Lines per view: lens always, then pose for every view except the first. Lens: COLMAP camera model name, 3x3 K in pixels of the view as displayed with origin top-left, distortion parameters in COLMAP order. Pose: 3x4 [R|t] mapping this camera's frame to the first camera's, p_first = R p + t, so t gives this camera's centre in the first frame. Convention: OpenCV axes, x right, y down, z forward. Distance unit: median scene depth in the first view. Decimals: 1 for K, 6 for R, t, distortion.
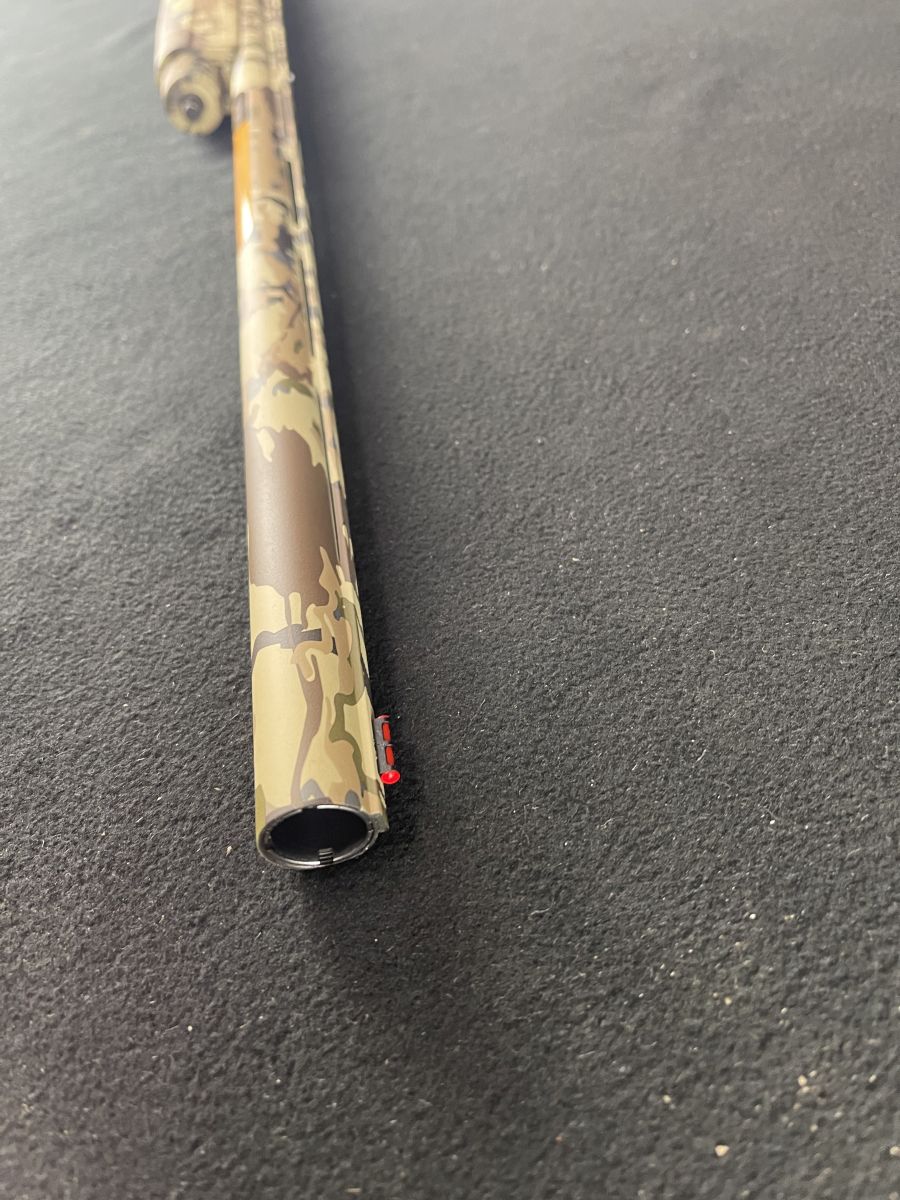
lens RADIAL K [[918.2, 0, 452.1], [0, 918.2, 597.3], [0, 0, 1]] dist [0.027916, -0.057794]
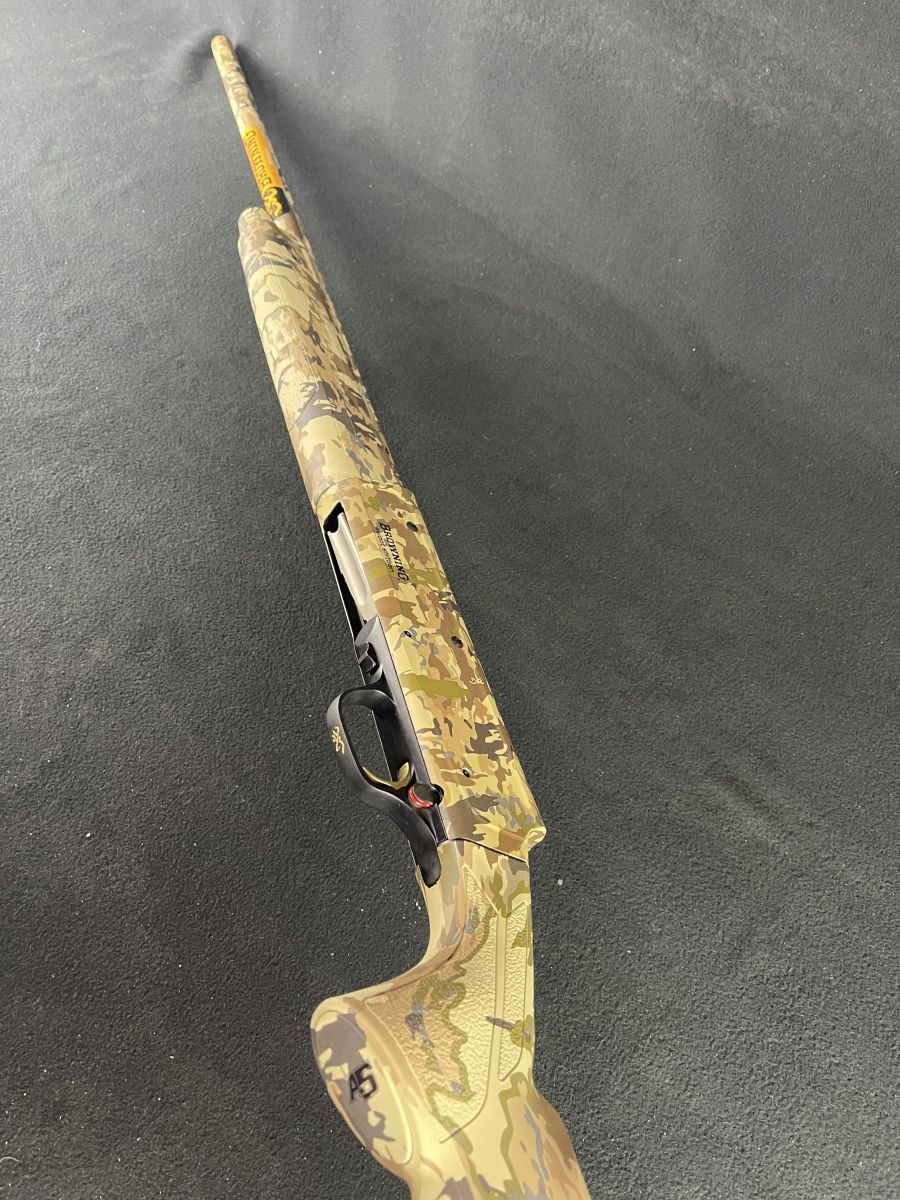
lens RADIAL K [[918.2, 0, 451.8], [0, 918.2, 602.1], [0, 0, 1]] dist [0.027916, -0.057794]
pose [[0.936918, -0.044190, 0.346746, -0.368033], [-0.003882, 0.990600, 0.136733, -0.698026], [-0.349529, -0.129454, 0.927939, -1.476556]]
